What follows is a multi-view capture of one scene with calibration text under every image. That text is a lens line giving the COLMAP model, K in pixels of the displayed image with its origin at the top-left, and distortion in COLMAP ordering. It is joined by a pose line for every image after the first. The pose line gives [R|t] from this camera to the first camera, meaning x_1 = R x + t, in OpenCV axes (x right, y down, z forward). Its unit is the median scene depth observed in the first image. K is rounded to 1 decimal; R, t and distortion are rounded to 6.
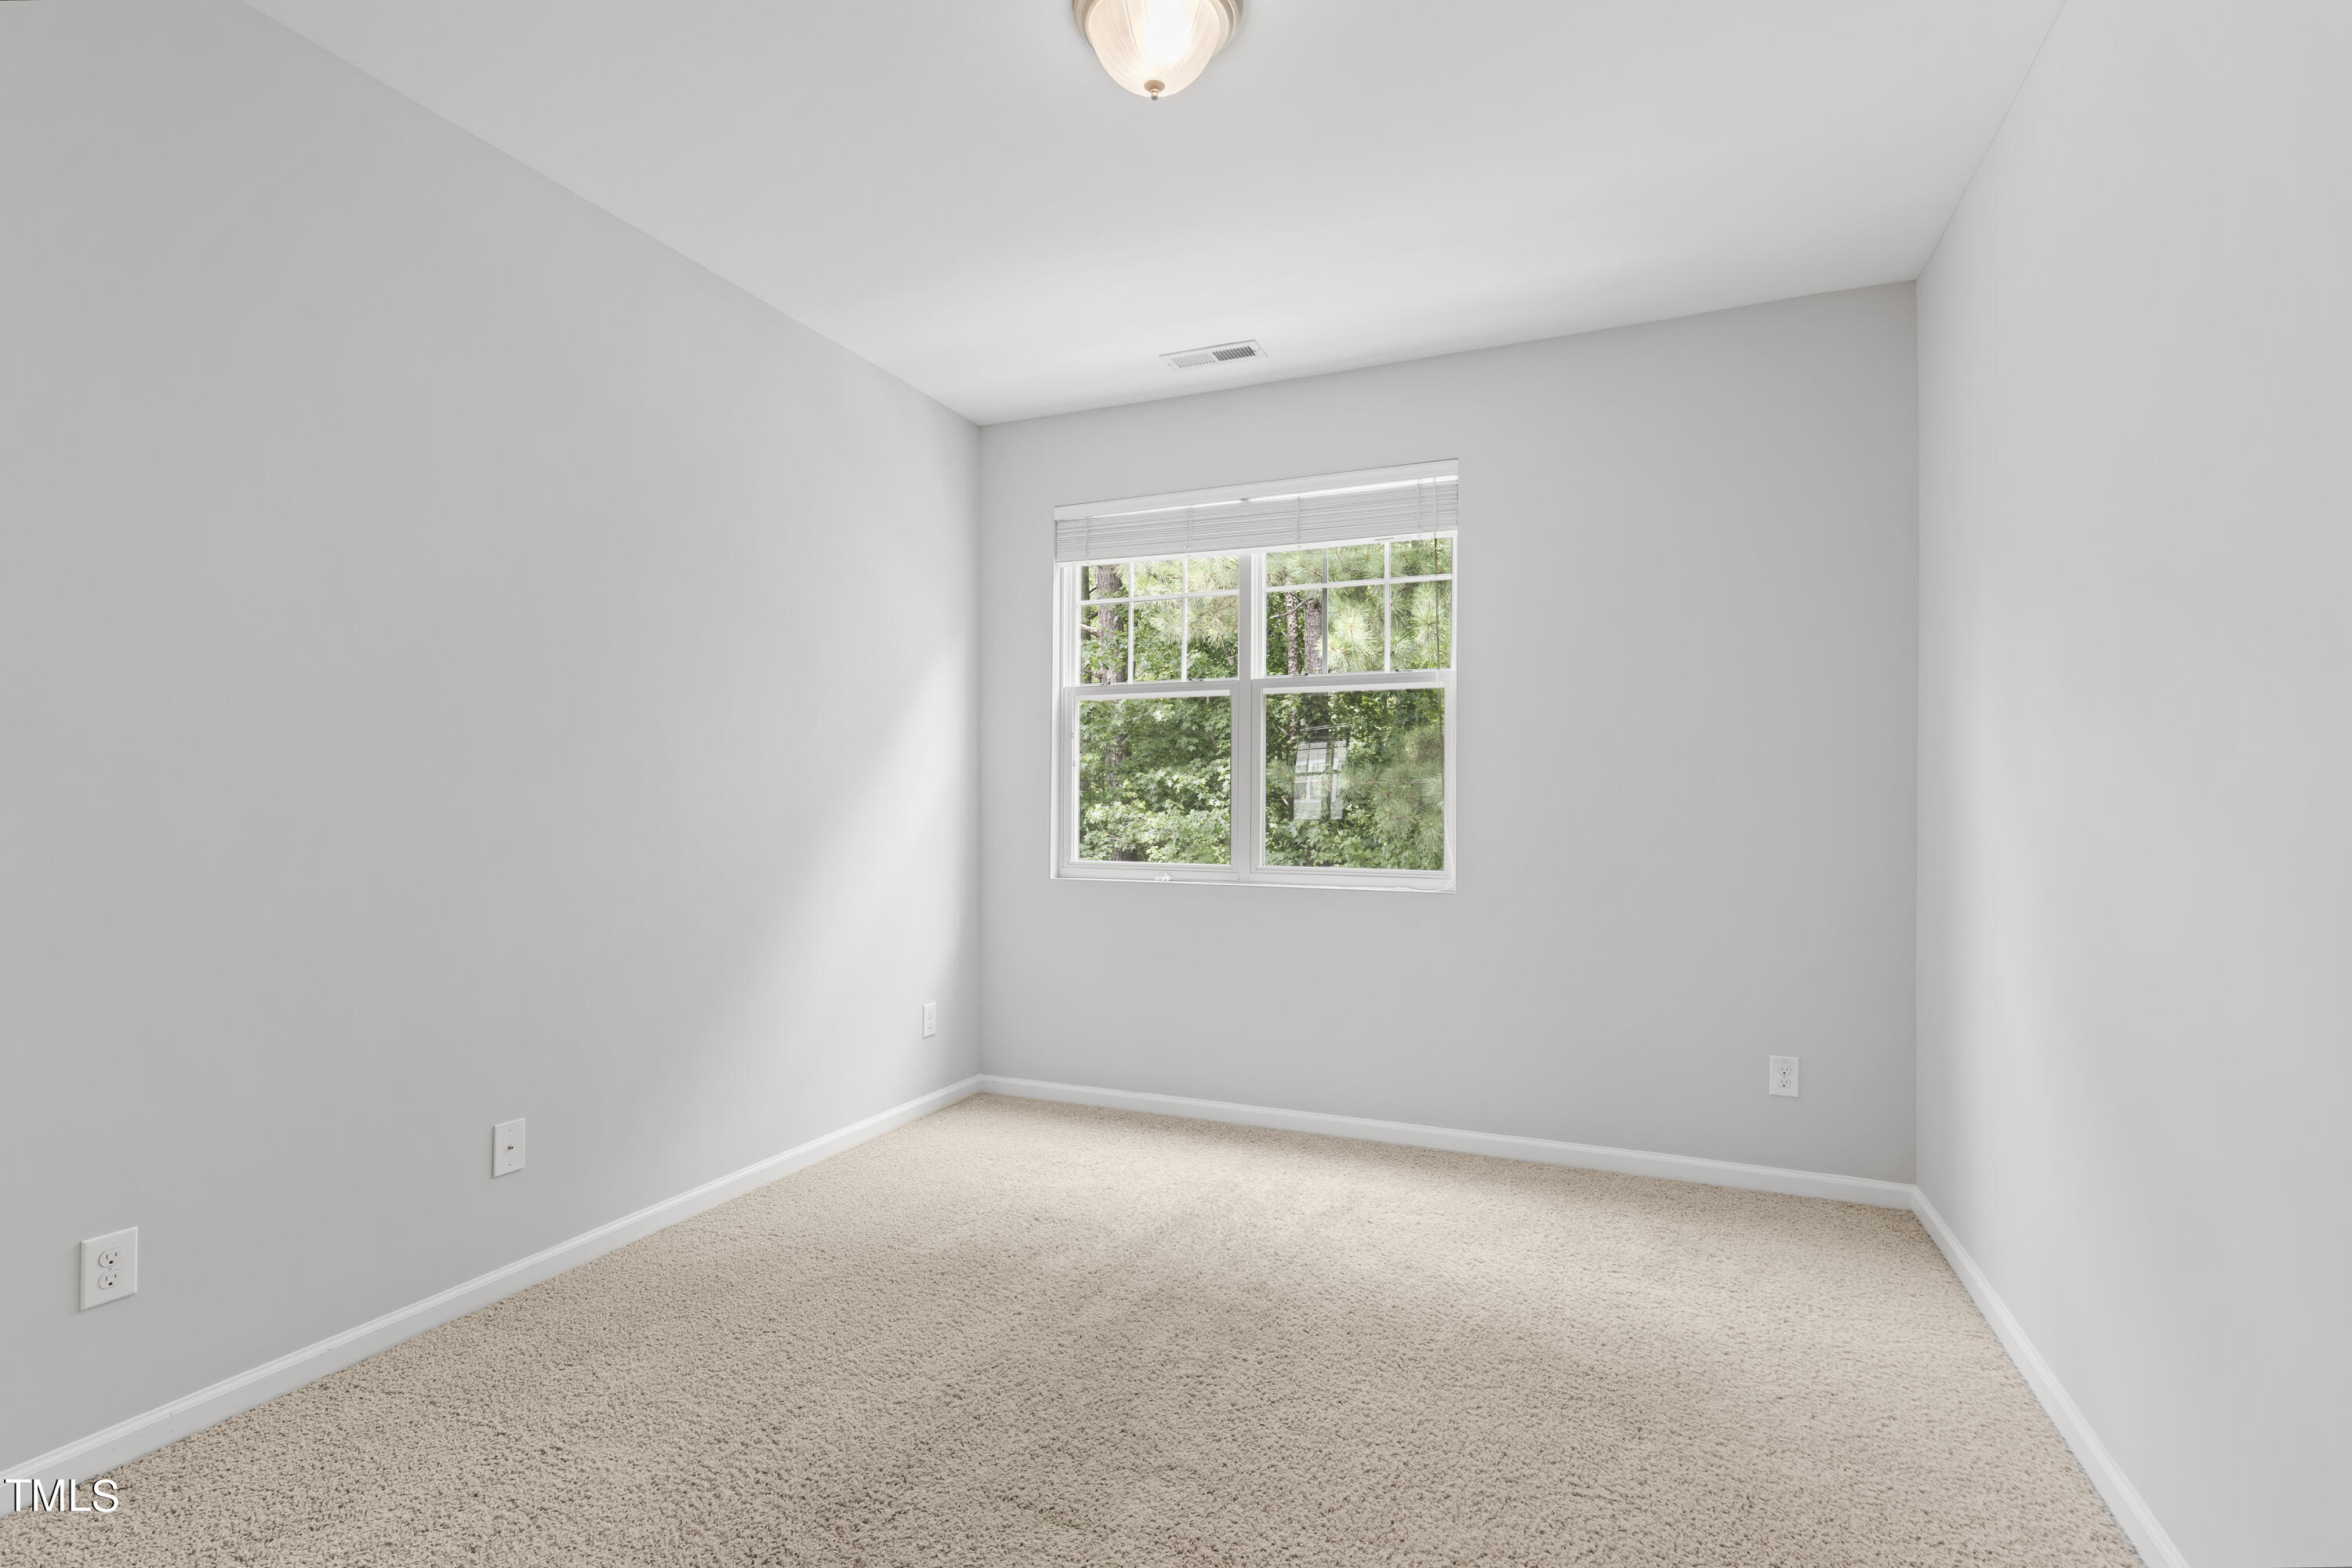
lens RADIAL K [[1102.1, 0, 1176.0], [0, 1102.1, 784.0], [0, 0, 1]] dist [-0.001136, -0.000068]
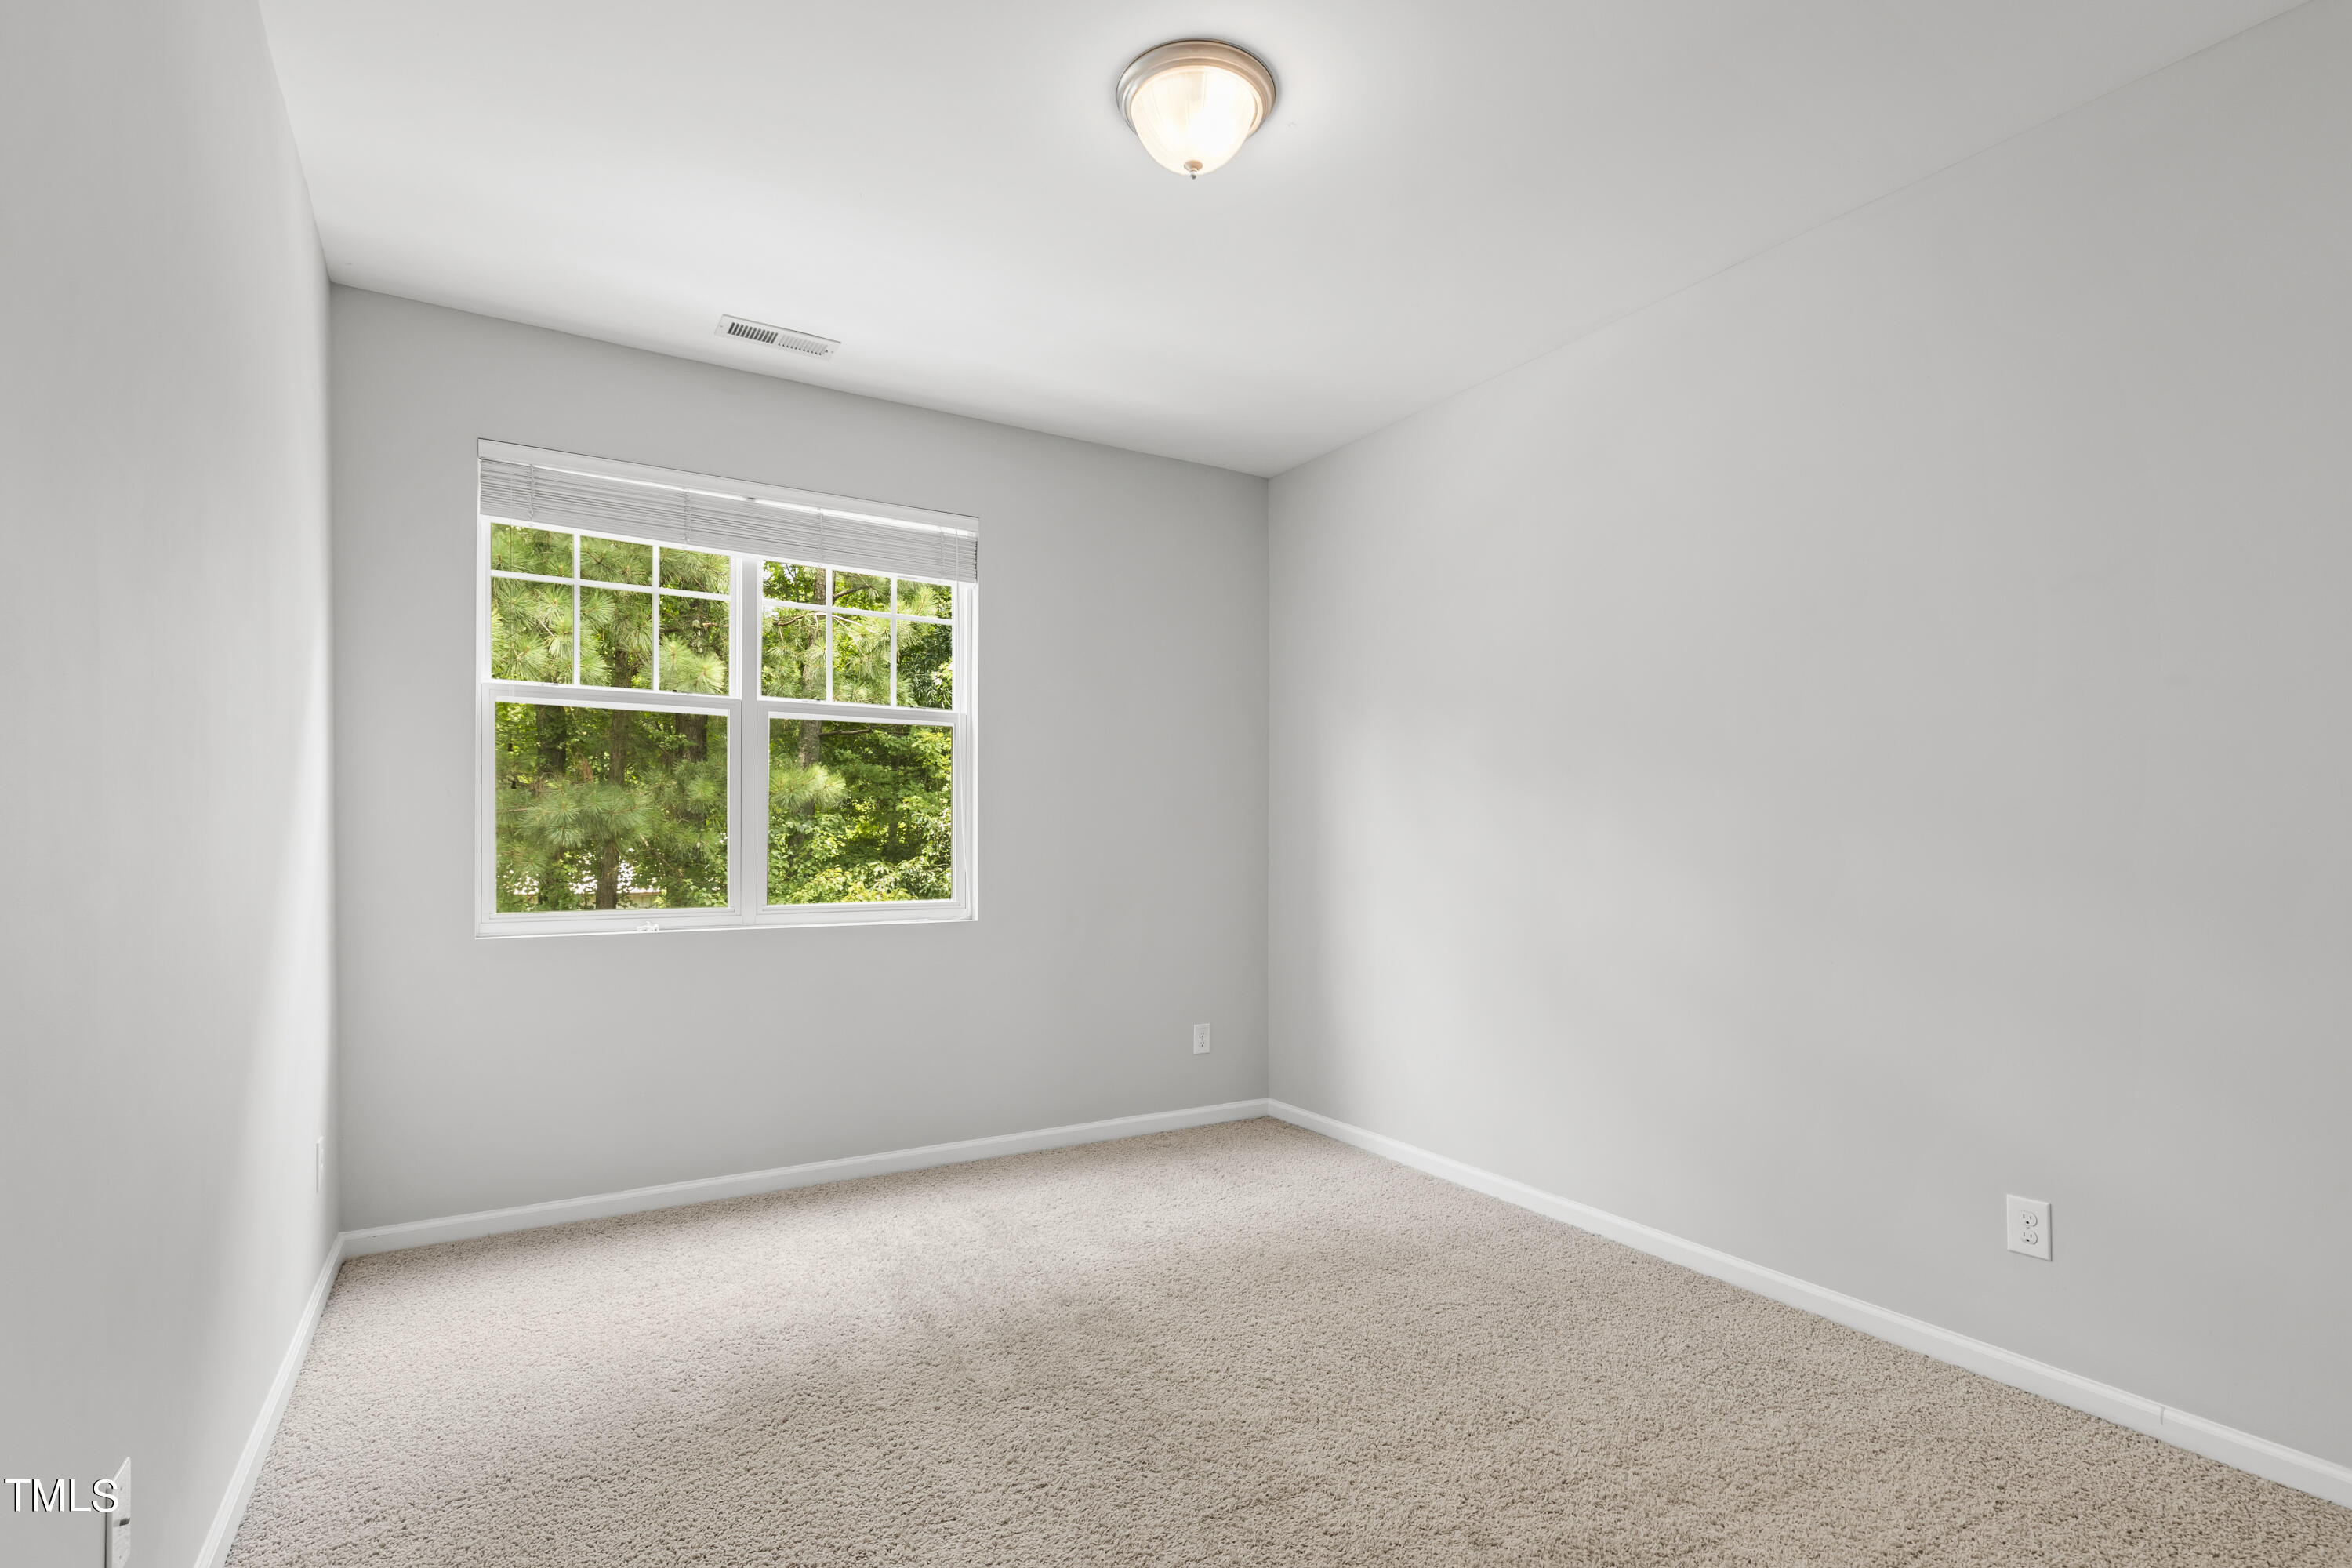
lens RADIAL K [[1082.9, 0, 1175.5], [0, 1082.9, 826.3], [0, 0, 1]] dist [0.000516, 0.000095]
pose [[0.590471, 0.007312, 0.807026, -0.463958], [-0.014944, 0.999887, 0.001875, 0.001676], [-0.806921, -0.013167, 0.590513, 0.206481]]
